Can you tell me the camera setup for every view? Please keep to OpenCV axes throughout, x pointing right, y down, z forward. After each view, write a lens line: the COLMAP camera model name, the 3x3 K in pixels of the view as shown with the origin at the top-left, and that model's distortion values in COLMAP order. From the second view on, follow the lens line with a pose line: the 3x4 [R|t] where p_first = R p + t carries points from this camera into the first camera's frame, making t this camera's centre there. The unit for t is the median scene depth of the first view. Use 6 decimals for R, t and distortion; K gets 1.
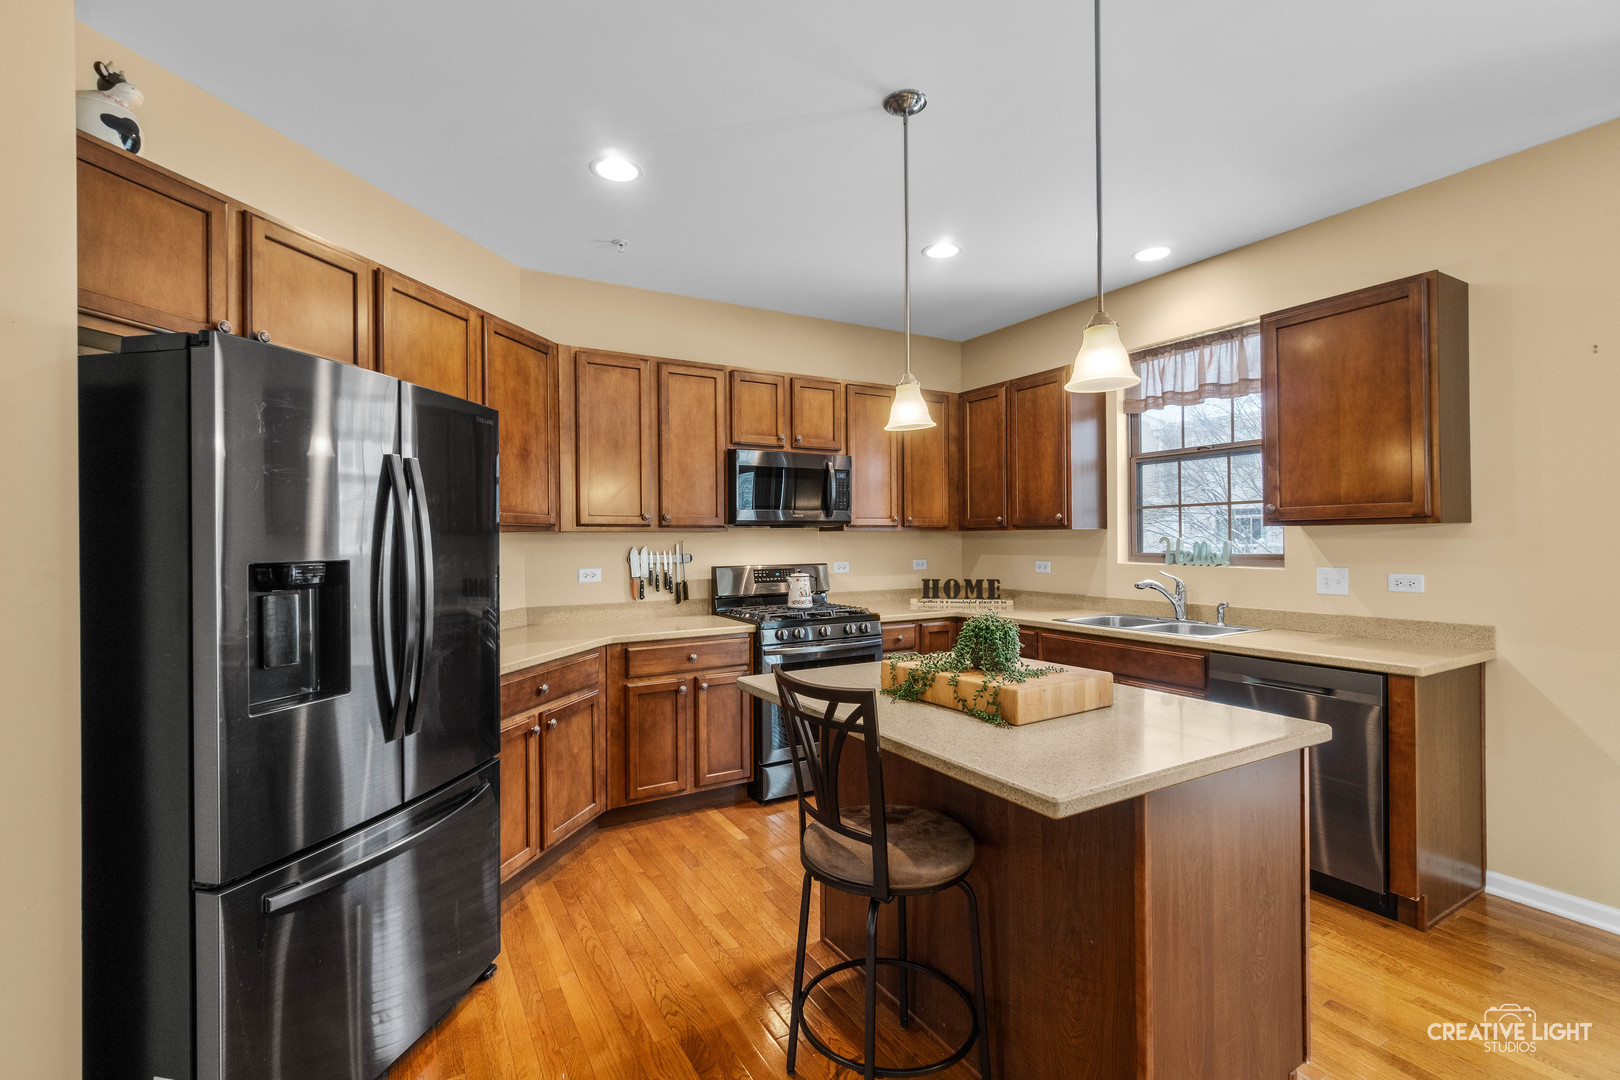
lens RADIAL K [[709.3, 0, 794.2], [0, 709.3, 538.4], [0, 0, 1]] dist [-0.005009, -0.000059]
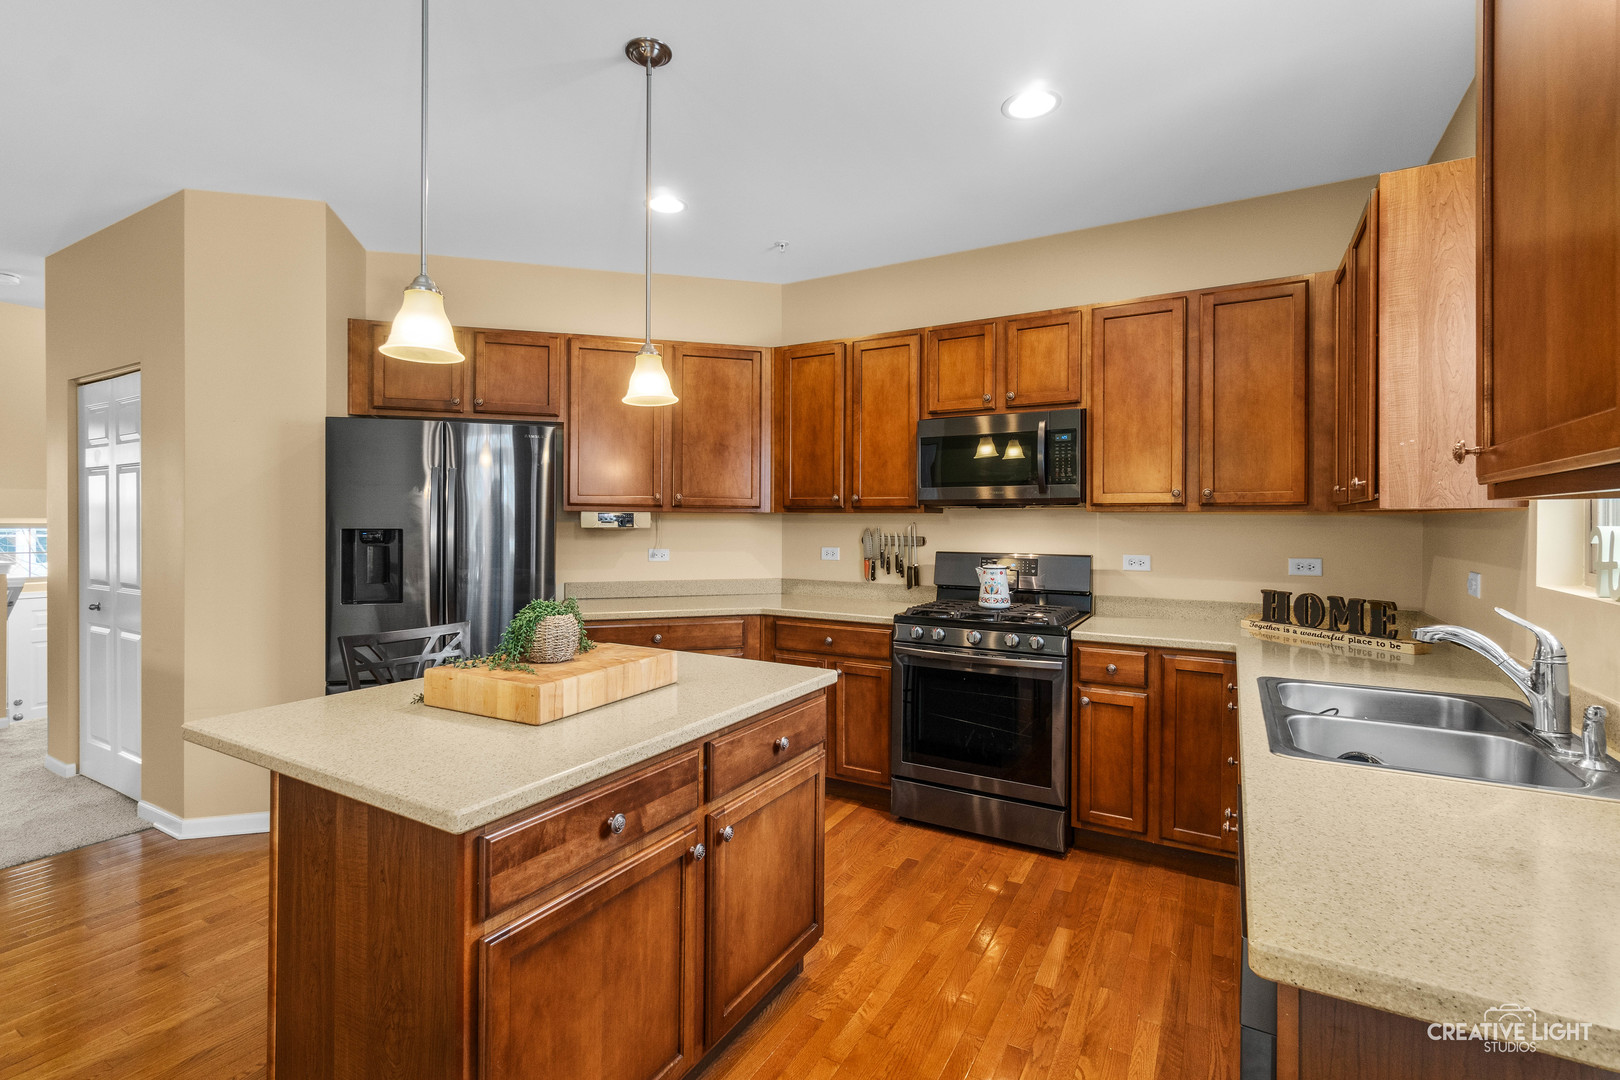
lens RADIAL K [[709.3, 0, 809.1], [0, 709.3, 527.8], [0, 0, 1]] dist [-0.005009, -0.000059]
pose [[0.517415, 0.019413, -0.855515, 0.585733], [-0.006866, 0.999805, 0.018534, -0.006194], [0.855707, -0.003716, 0.517447, 0.400400]]
